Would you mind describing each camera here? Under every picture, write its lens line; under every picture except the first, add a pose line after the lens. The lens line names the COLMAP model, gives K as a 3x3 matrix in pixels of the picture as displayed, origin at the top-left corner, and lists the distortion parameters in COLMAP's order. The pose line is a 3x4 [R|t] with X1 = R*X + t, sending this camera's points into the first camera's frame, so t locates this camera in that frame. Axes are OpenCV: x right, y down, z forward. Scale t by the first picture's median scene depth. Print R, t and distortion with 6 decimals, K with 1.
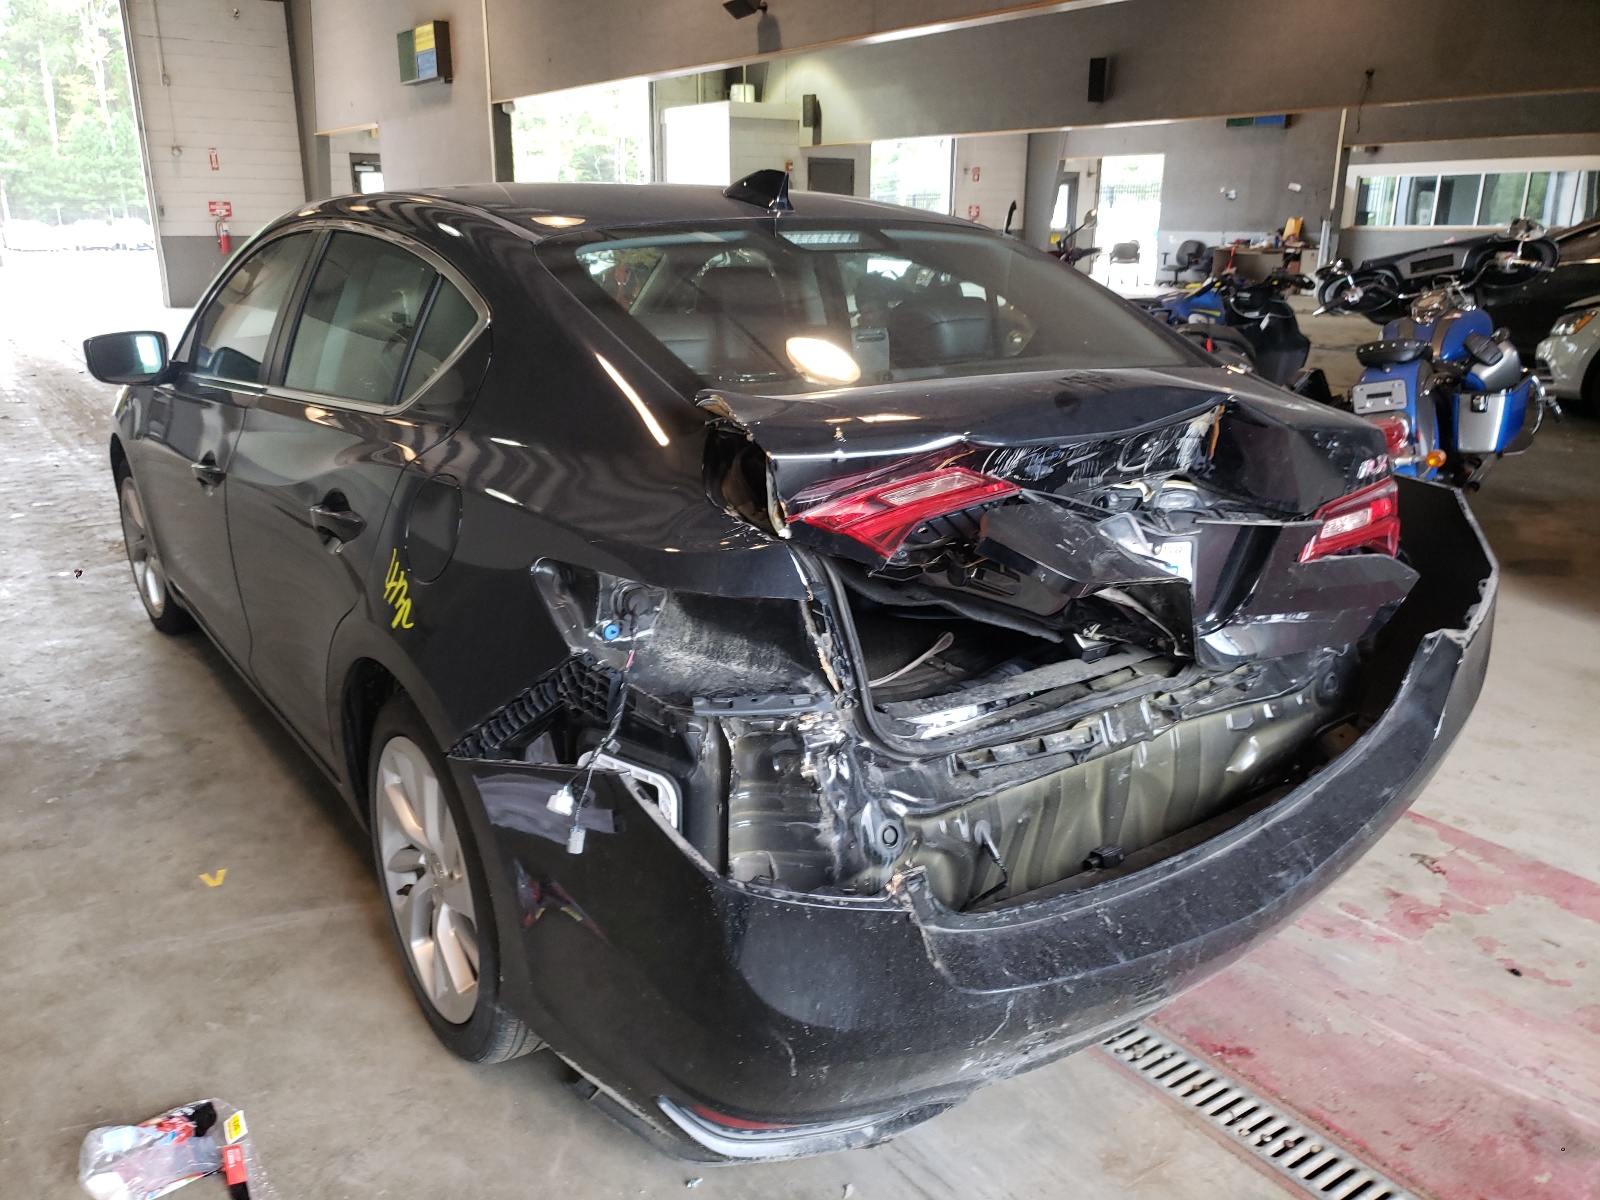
lens RADIAL K [[1257.2, 0, 800.0], [0, 1257.2, 600.0], [0, 0, 1]] dist [0.001794, 0.002002]
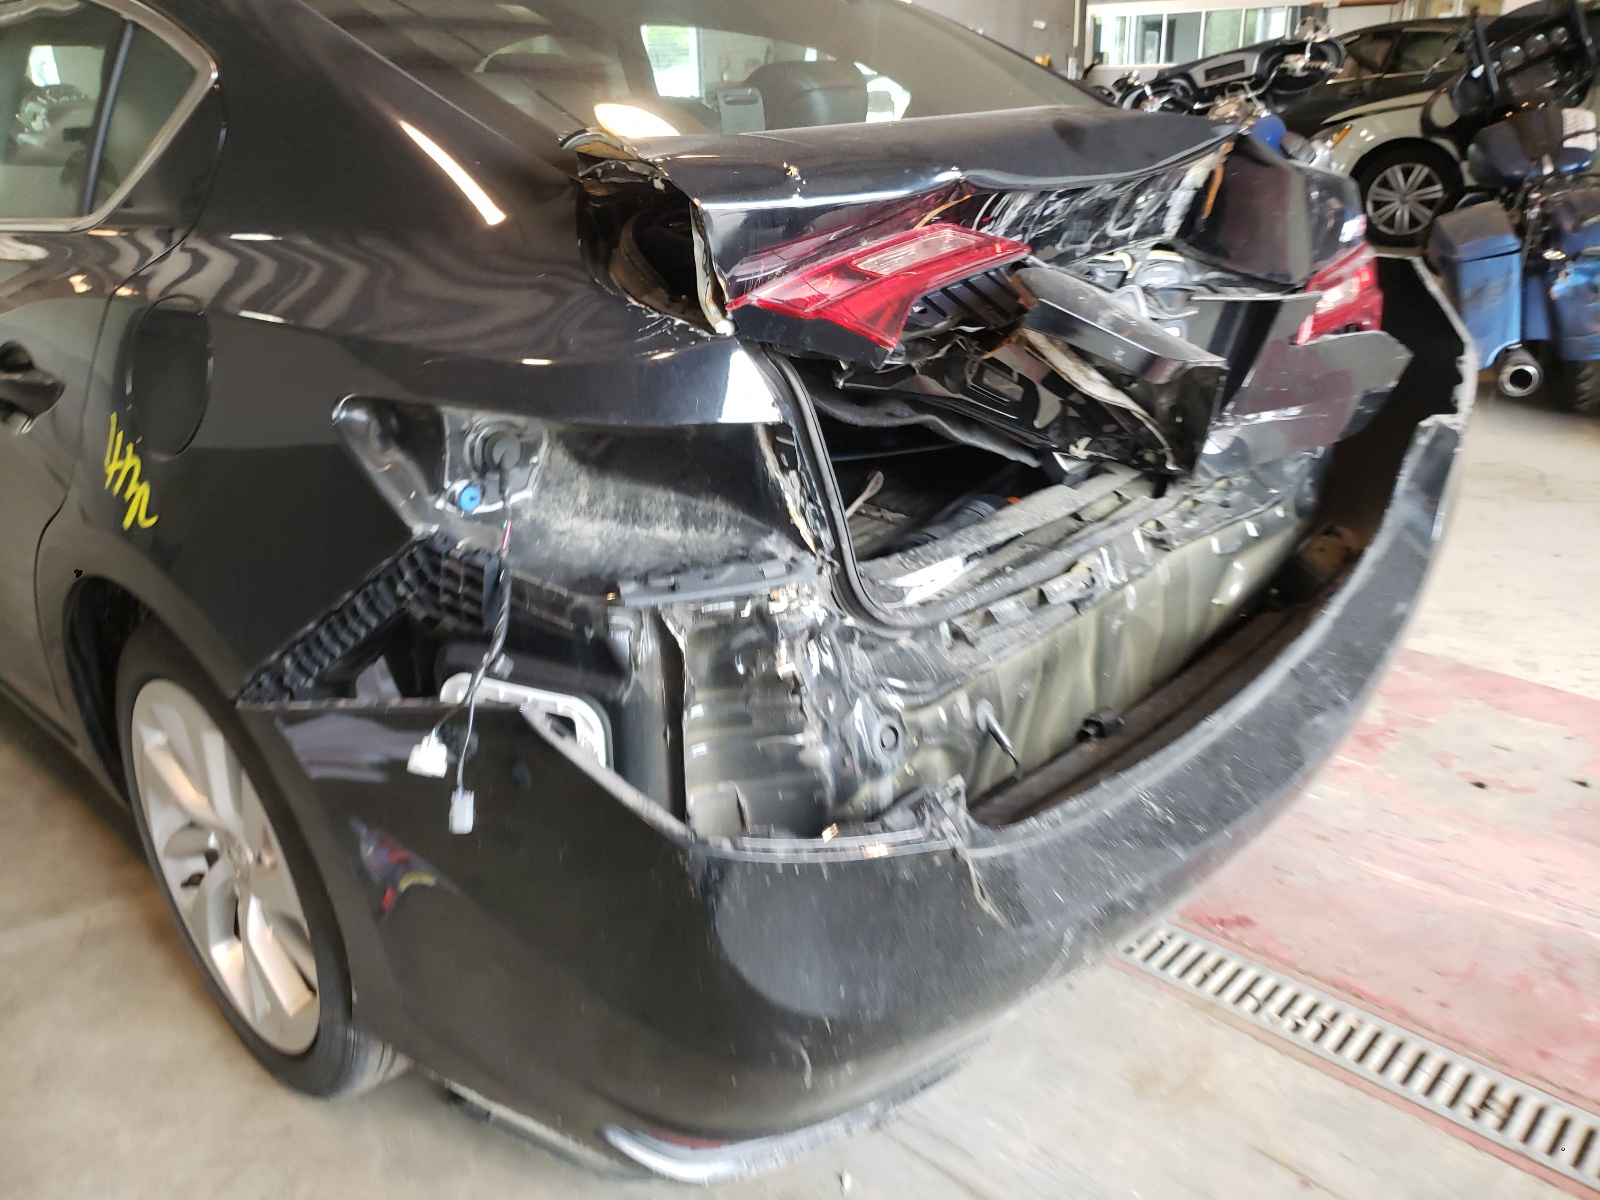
lens RADIAL K [[1217.2, 0, 798.6], [0, 1217.2, 572.1], [0, 0, 1]] dist [0.003872, 0.005105]
pose [[0.978055, -0.103591, 0.180770, -0.086788], [0.088970, 0.992208, 0.087218, 0.020174], [-0.188397, -0.069221, 0.979651, 0.276505]]
